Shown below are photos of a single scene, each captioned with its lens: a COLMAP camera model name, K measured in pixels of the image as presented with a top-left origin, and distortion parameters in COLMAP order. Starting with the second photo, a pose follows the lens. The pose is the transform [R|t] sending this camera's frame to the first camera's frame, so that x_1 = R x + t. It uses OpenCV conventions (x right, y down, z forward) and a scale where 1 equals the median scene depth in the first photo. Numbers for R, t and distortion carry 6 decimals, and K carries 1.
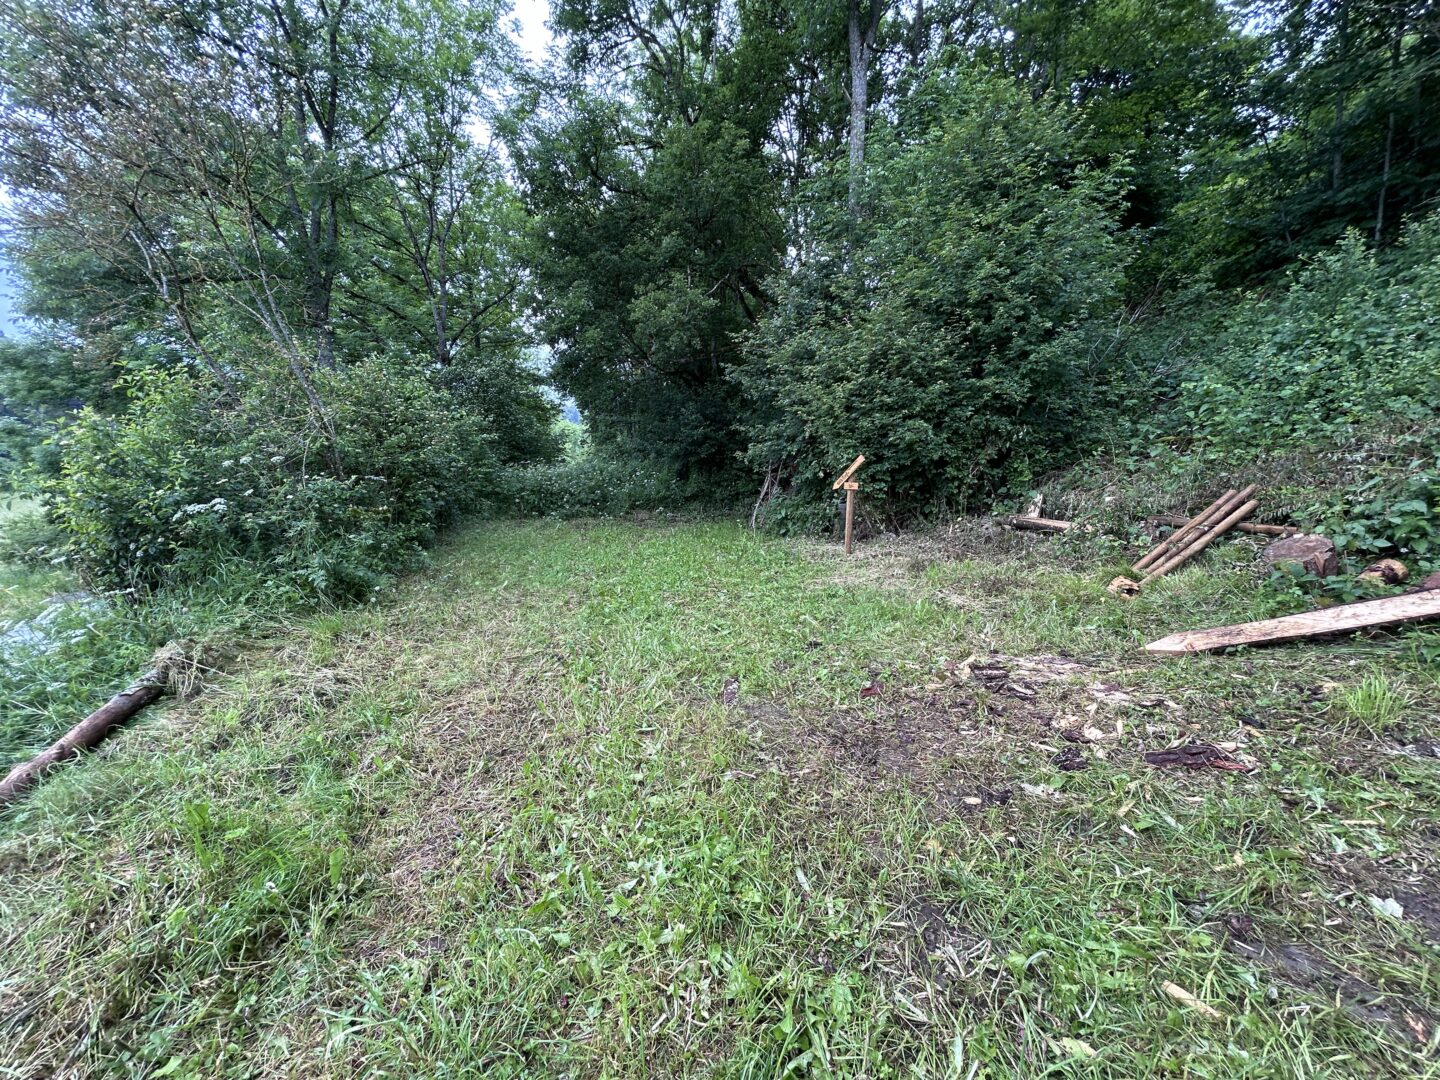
lens RADIAL K [[578.7, 0, 726.7], [0, 578.7, 528.0], [0, 0, 1]] dist [-0.000698, -0.000237]
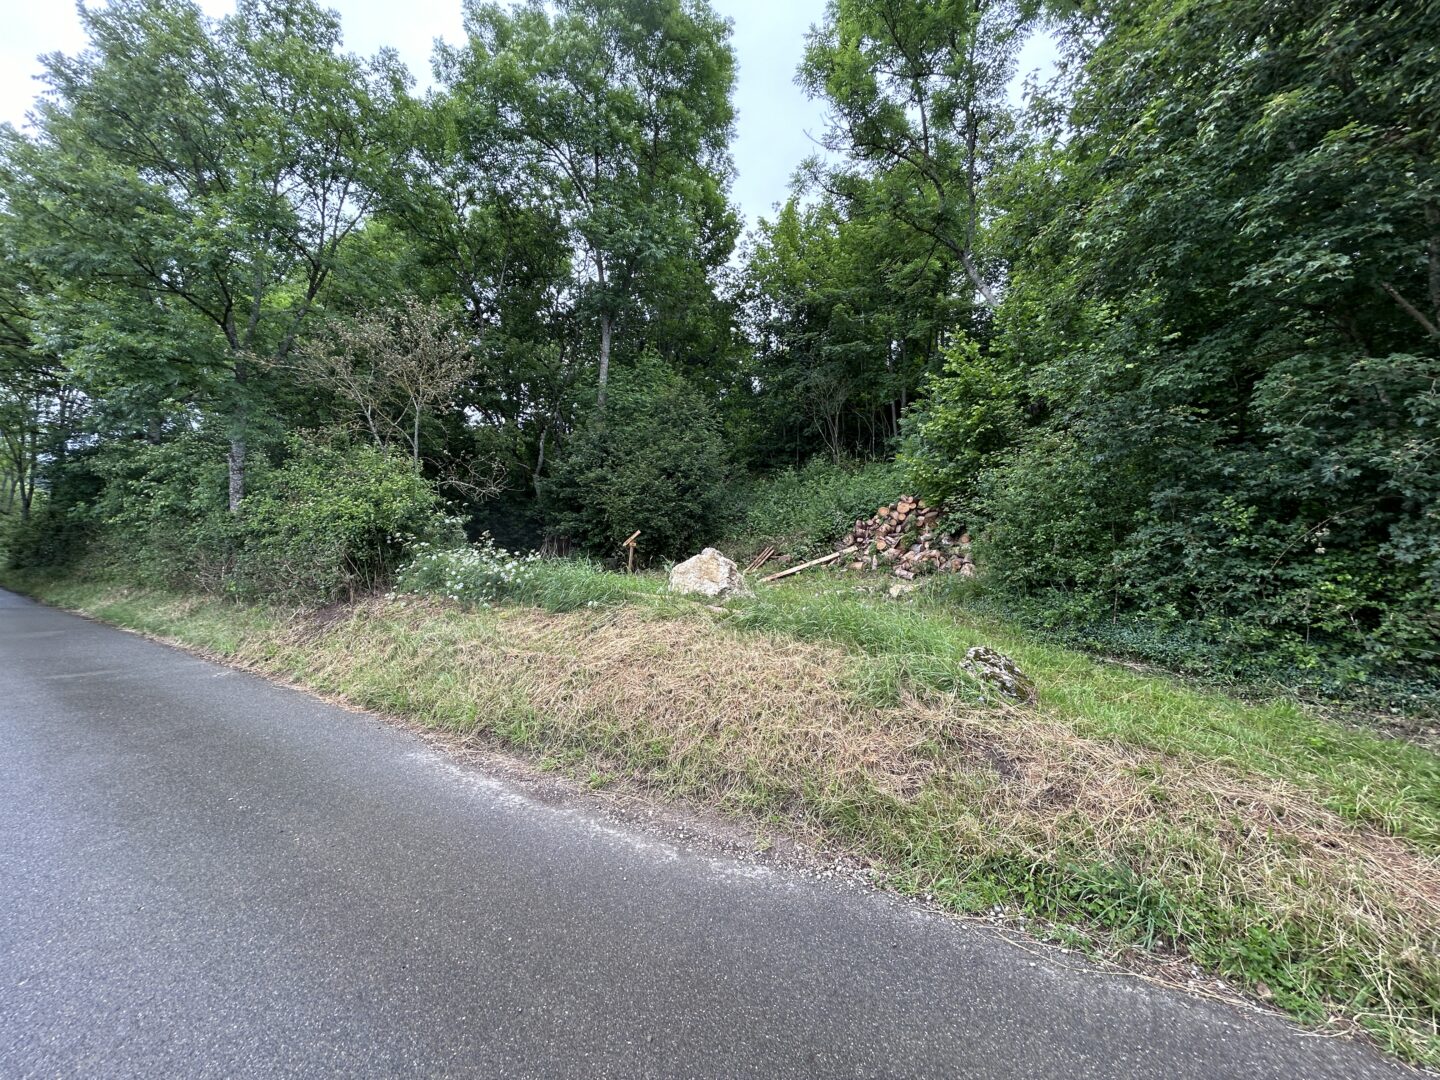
lens RADIAL K [[578.7, 0, 717.6], [0, 578.7, 541.8], [0, 0, 1]] dist [-0.000698, -0.000237]
pose [[0.772055, 0.069000, 0.631799, -0.908778], [0.028065, 0.989418, -0.142351, 0.234232], [-0.634936, 0.127635, 0.761949, -0.840965]]
